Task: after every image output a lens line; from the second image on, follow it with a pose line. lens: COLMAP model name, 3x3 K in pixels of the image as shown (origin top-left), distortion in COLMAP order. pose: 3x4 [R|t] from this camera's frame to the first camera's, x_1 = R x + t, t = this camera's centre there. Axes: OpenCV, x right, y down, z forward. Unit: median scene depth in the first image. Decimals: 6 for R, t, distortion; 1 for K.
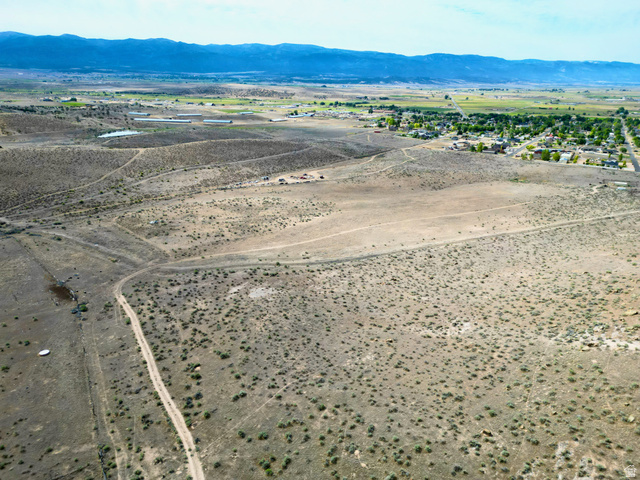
lens RADIAL K [[447.3, 0, 319.8], [0, 447.3, 238.5], [0, 0, 1]] dist [0.073552, -0.057775]
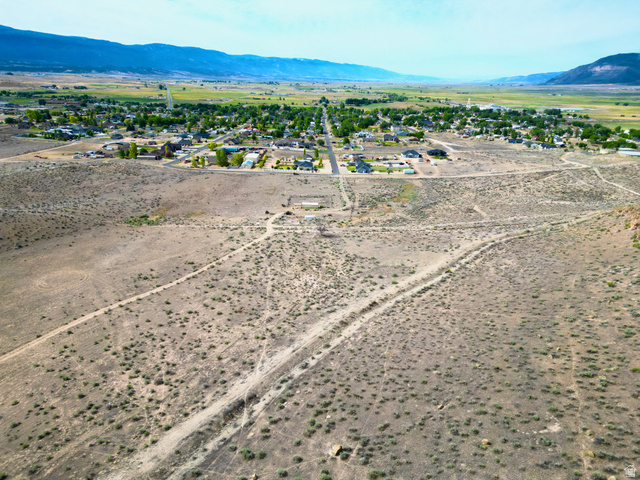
lens RADIAL K [[447.3, 0, 332.3], [0, 447.3, 239.7], [0, 0, 1]] dist [0.073552, -0.057775]
pose [[0.839345, -0.178366, 0.513503, 0.157129], [0.169726, 0.983401, 0.064160, -0.046592], [-0.516423, 0.033302, 0.855686, 0.200760]]
